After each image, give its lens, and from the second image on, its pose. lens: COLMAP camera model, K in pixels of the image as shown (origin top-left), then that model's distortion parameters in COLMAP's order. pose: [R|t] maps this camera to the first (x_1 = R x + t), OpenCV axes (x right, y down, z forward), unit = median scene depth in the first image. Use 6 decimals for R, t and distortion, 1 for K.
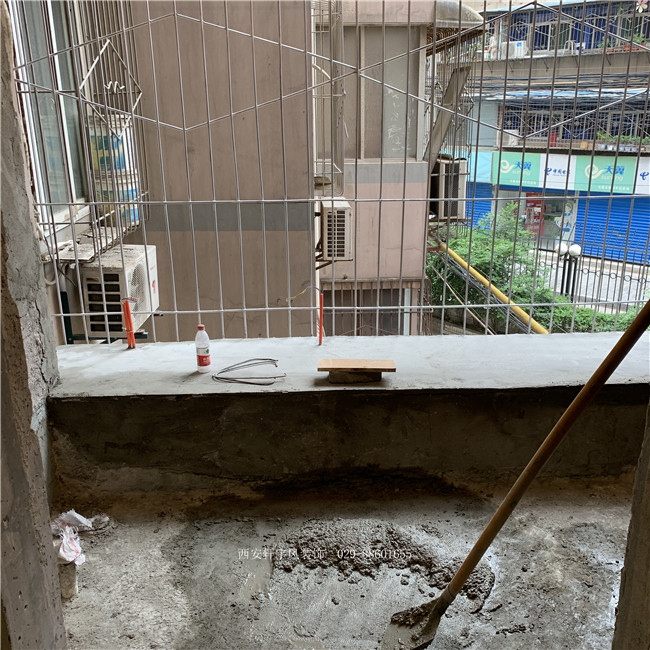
lens RADIAL K [[639.4, 0, 324.7], [0, 639.4, 324.7], [0, 0, 1]] dist [0.089271, 0.000000]
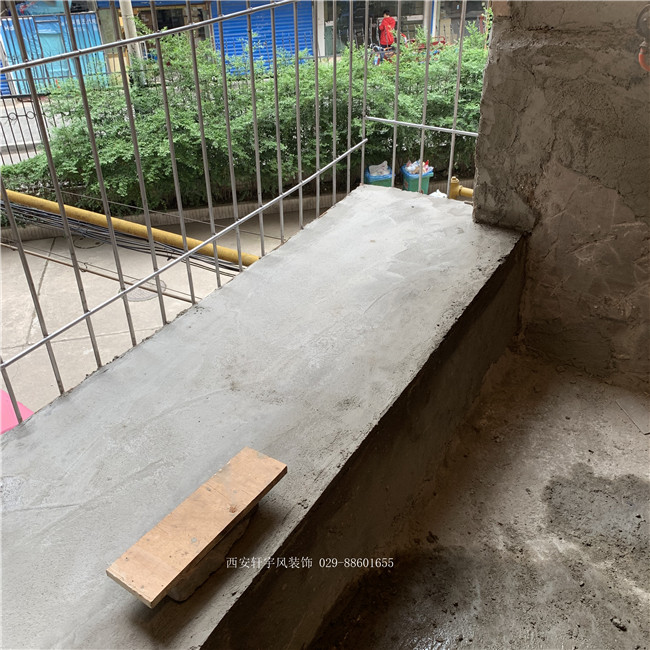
lens RADIAL K [[639.4, 0, 325.4], [0, 639.4, 323.4], [0, 0, 1]] dist [0.089271, 0.000000]
pose [[0.528679, -0.466991, 0.708814, -0.137408], [0.267656, 0.884171, 0.382887, -0.176893], [-0.805518, -0.012705, 0.592436, 0.727349]]
